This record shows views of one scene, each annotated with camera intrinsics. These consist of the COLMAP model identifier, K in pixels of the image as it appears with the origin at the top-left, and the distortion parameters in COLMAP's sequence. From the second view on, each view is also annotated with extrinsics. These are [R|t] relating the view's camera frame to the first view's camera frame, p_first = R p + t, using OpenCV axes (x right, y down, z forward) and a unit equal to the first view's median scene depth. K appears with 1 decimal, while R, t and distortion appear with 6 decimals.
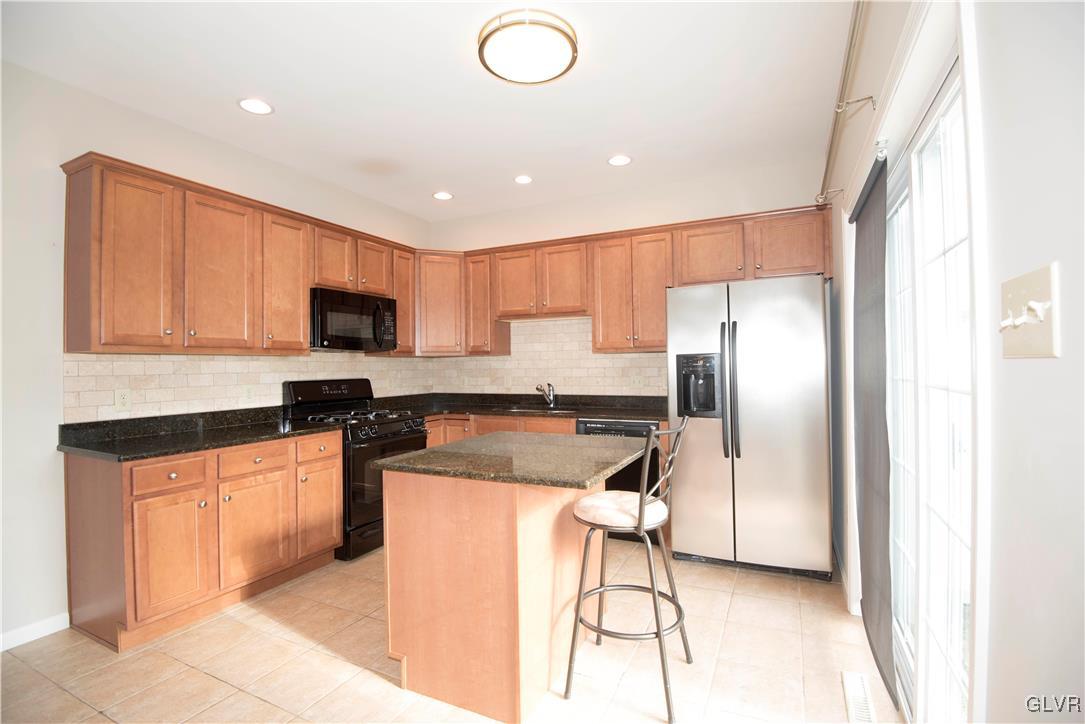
lens RADIAL K [[496.2, 0, 548.7], [0, 496.2, 358.4], [0, 0, 1]] dist [-0.000596, -0.030136]
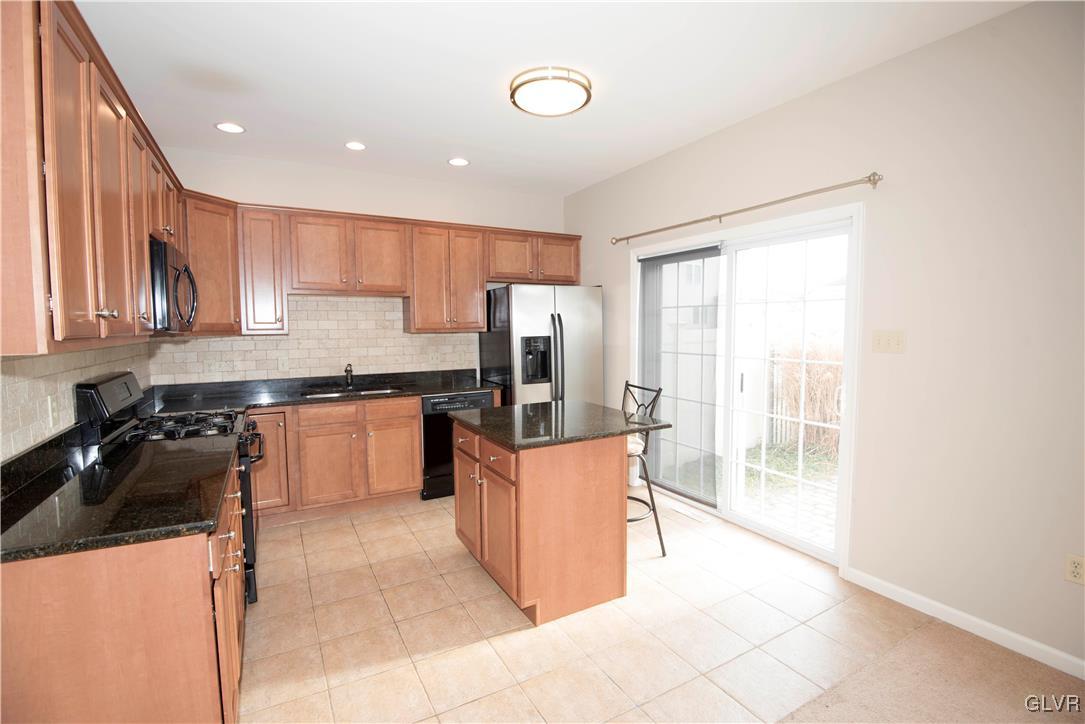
lens RADIAL K [[496.2, 0, 548.7], [0, 496.2, 358.4], [0, 0, 1]] dist [-0.000596, -0.030136]
pose [[0.573470, -0.046108, 0.817928, -0.680827], [-0.011687, 0.997853, 0.064445, -0.031911], [-0.819143, -0.046516, 0.571700, 0.175386]]
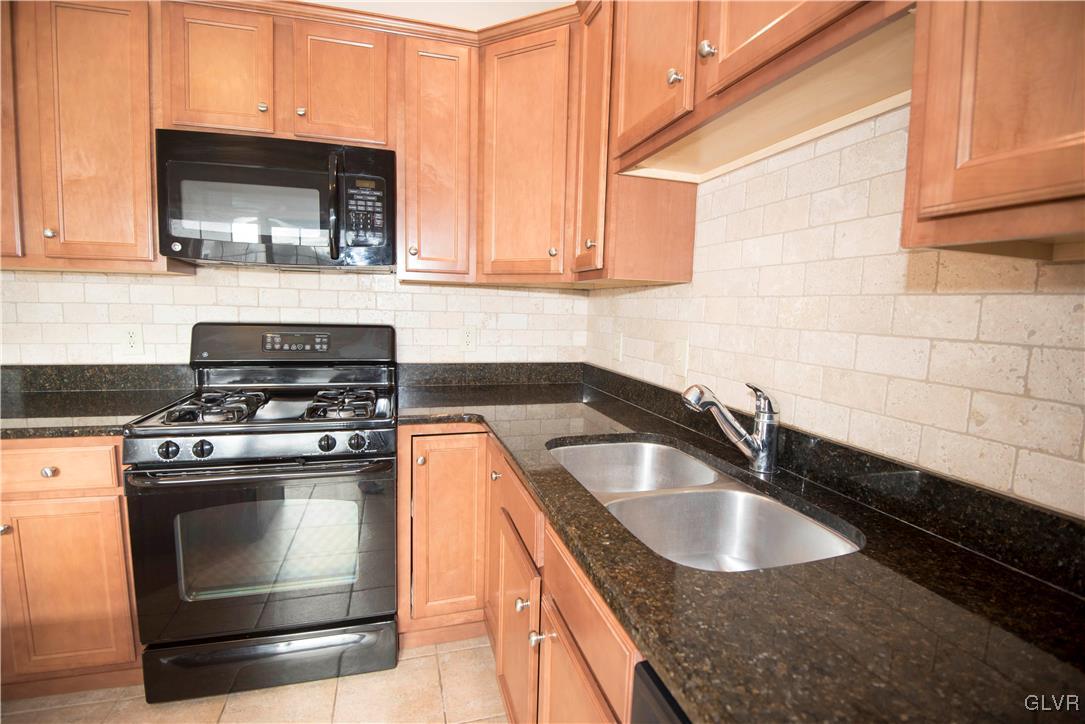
lens RADIAL K [[496.2, 0, 548.7], [0, 496.2, 358.4], [0, 0, 1]] dist [-0.000596, -0.030136]
pose [[0.672990, 0.108115, -0.731707, 0.147526], [-0.026569, 0.992155, 0.122161, 0.008787], [0.739174, -0.062772, 0.670583, 0.911394]]
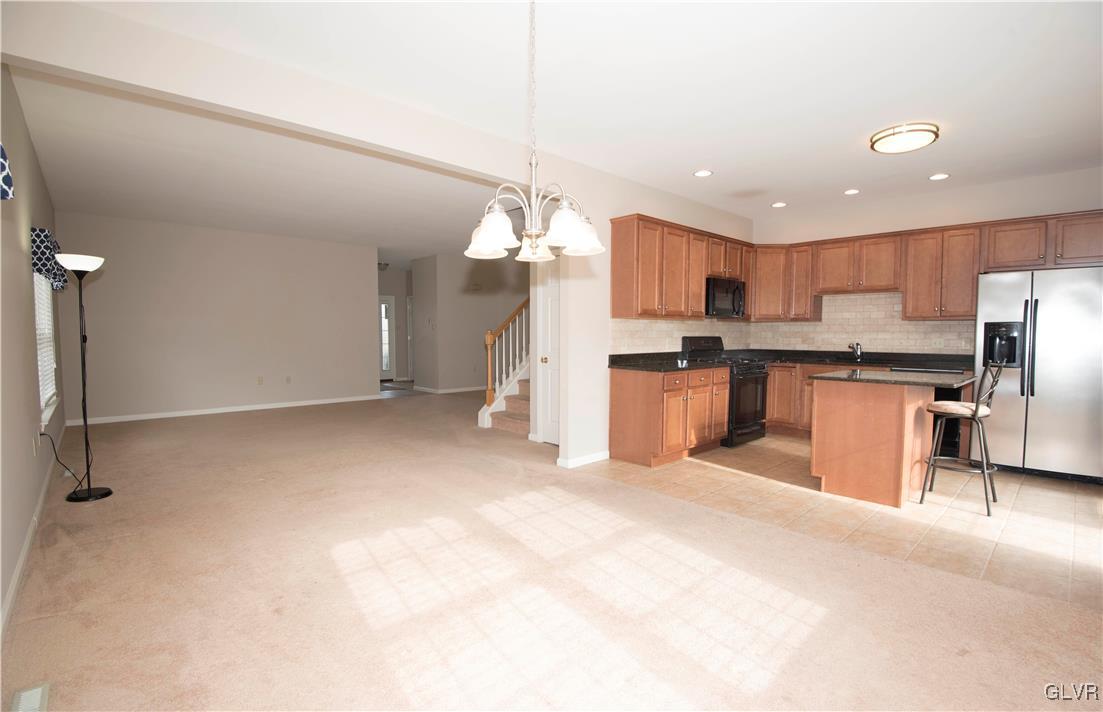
lens RADIAL K [[503.9, 0, 547.2], [0, 503.9, 364.8], [0, 0, 1]] dist [-0.044037, -0.001114]
pose [[0.922703, 0.039489, -0.383483, -0.312665], [-0.008583, 0.996598, 0.081973, 0.008670], [0.385416, -0.072345, 0.919903, -0.661400]]
